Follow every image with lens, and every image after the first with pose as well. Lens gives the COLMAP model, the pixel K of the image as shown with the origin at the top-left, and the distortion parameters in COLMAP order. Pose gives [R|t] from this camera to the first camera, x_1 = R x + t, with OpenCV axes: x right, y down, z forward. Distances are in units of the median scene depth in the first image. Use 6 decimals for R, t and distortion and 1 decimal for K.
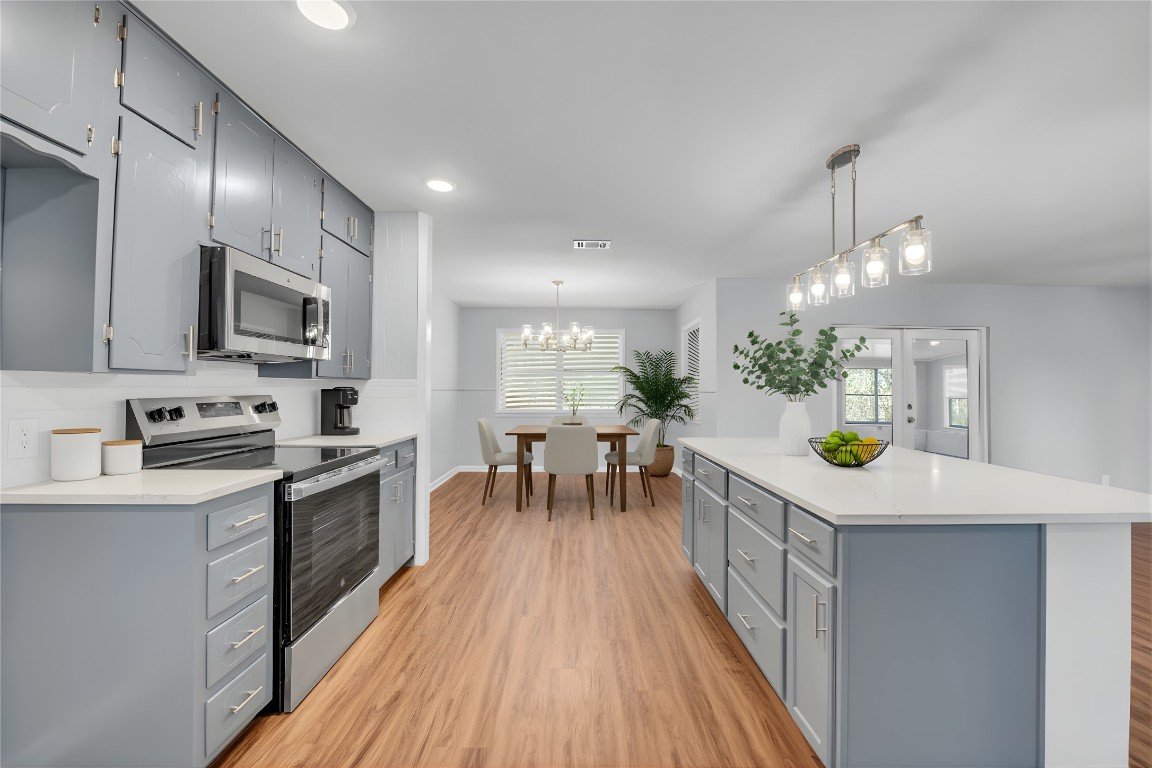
lens RADIAL K [[467.2, 0, 581.2], [0, 467.2, 383.7], [0, 0, 1]] dist [-0.001755, -0.000151]
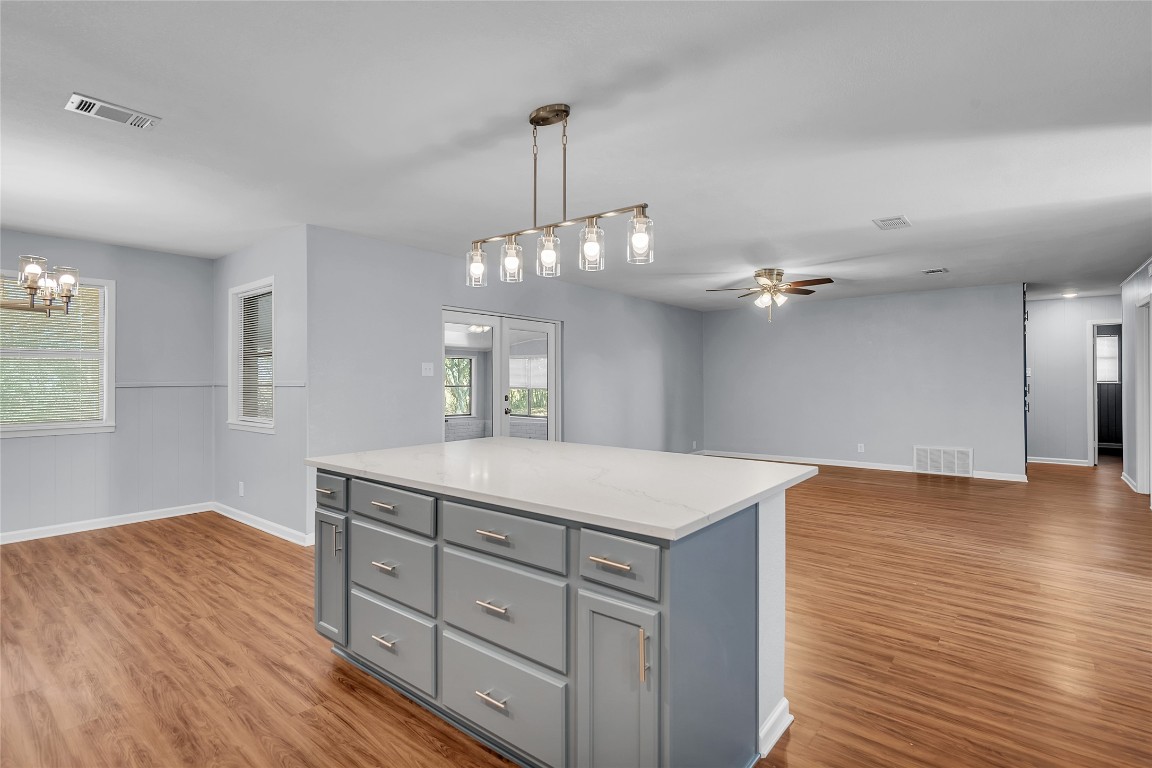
lens RADIAL K [[572.1, 0, 576.0], [0, 572.1, 380.9], [0, 0, 1]] dist [0.005190, 0.000399]
pose [[0.638167, -0.011208, 0.769817, -0.218648], [-0.000168, 0.999892, 0.014698, -0.006624], [-0.769898, -0.009509, 0.638096, 0.263342]]
